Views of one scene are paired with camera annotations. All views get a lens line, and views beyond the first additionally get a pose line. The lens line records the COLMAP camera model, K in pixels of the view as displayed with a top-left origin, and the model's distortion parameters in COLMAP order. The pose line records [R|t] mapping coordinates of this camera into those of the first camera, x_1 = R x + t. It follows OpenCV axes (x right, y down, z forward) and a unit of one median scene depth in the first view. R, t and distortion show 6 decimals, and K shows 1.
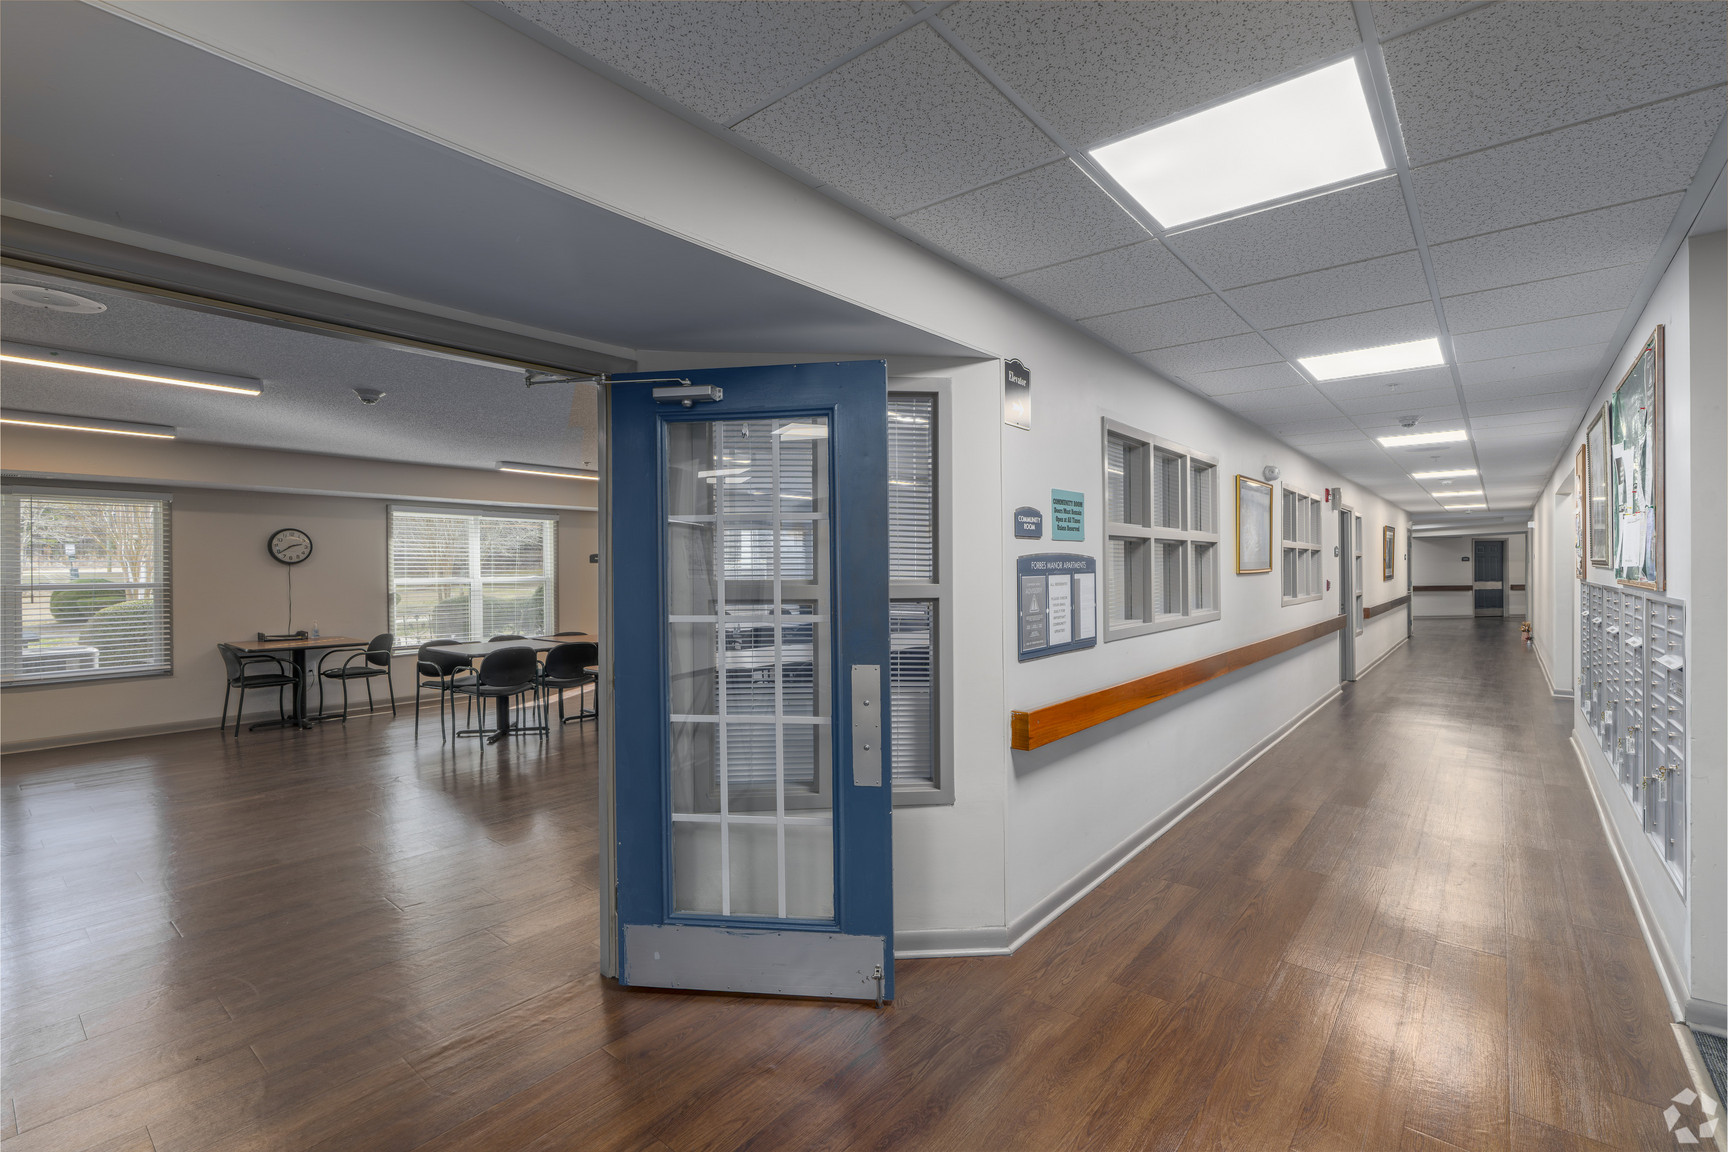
lens RADIAL K [[782.9, 0, 864.0], [0, 782.9, 576.0], [0, 0, 1]] dist [-0.002590, -0.000089]
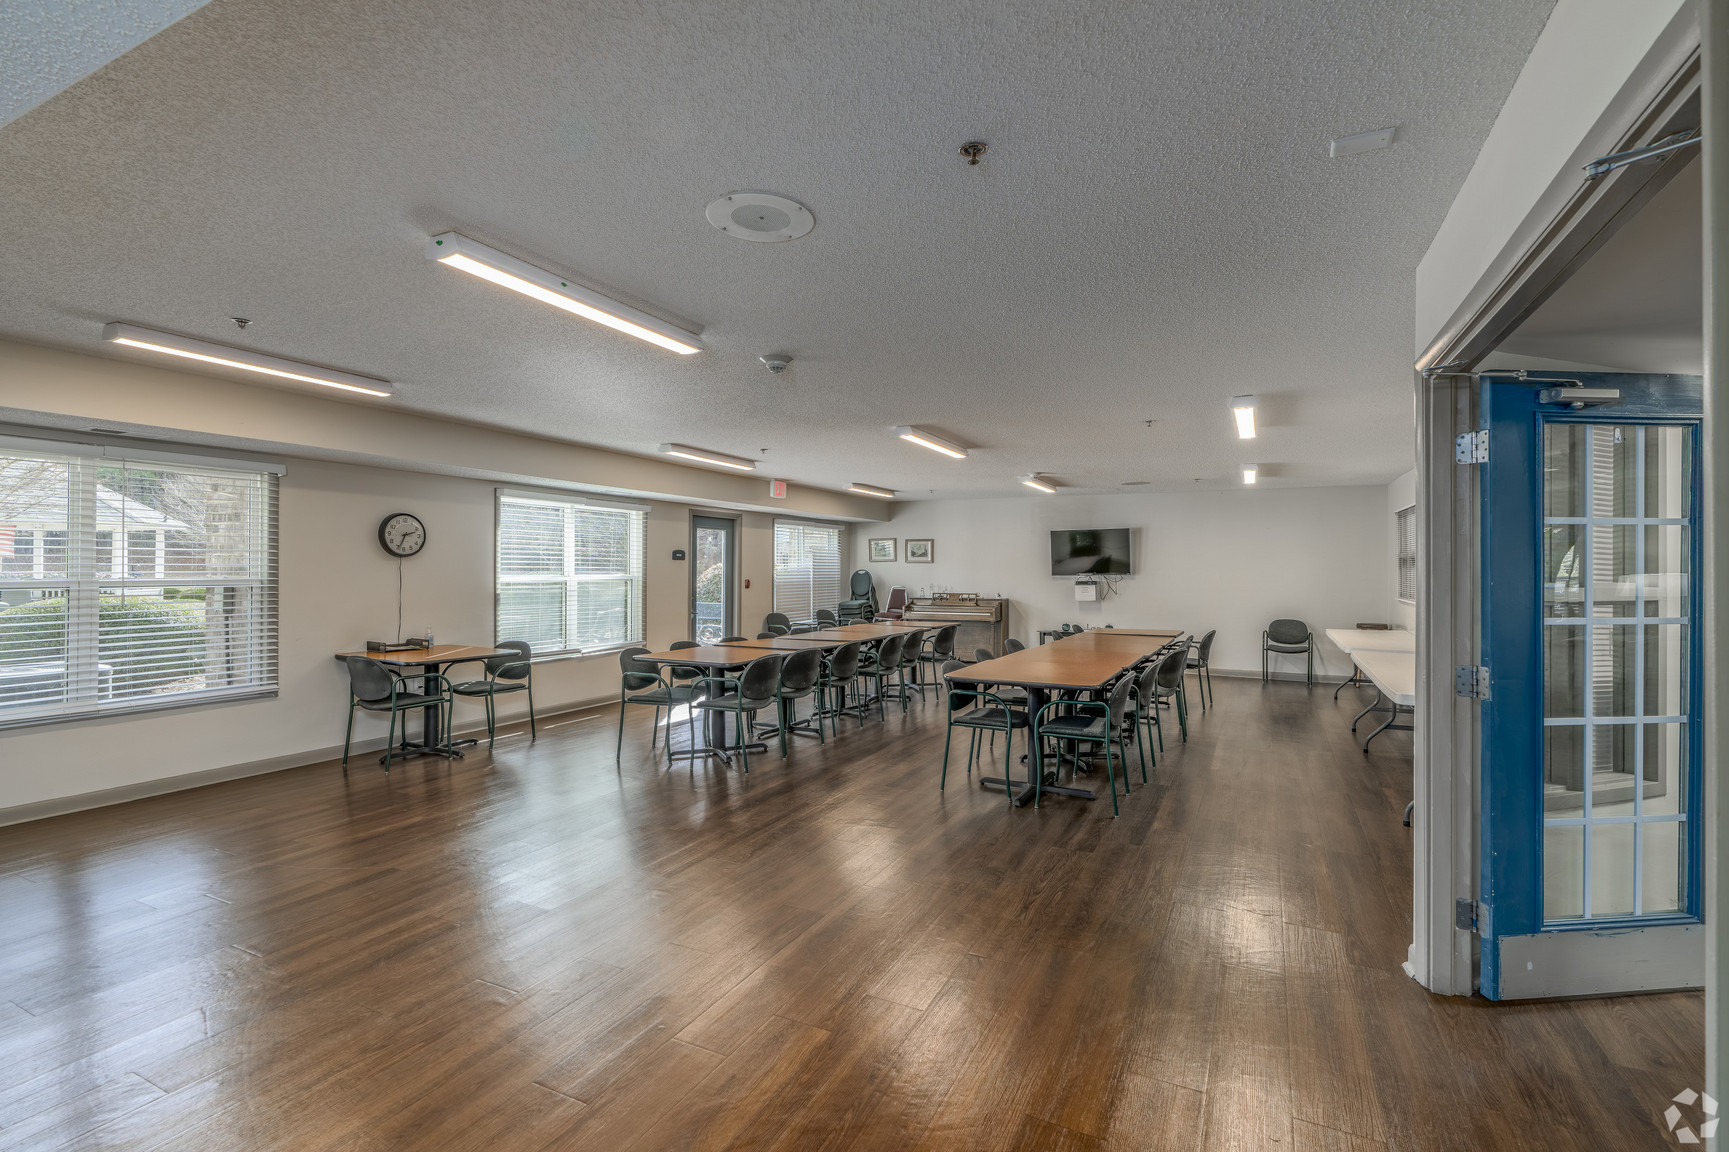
lens RADIAL K [[804.2, 0, 864.5], [0, 804.2, 576.0], [0, 0, 1]] dist [0.003476, 0.000545]
pose [[0.972537, 0.009015, 0.232575, -0.475668], [-0.008852, 0.999959, -0.001744, 0.002193], [-0.232582, -0.000363, 0.972577, 0.076018]]
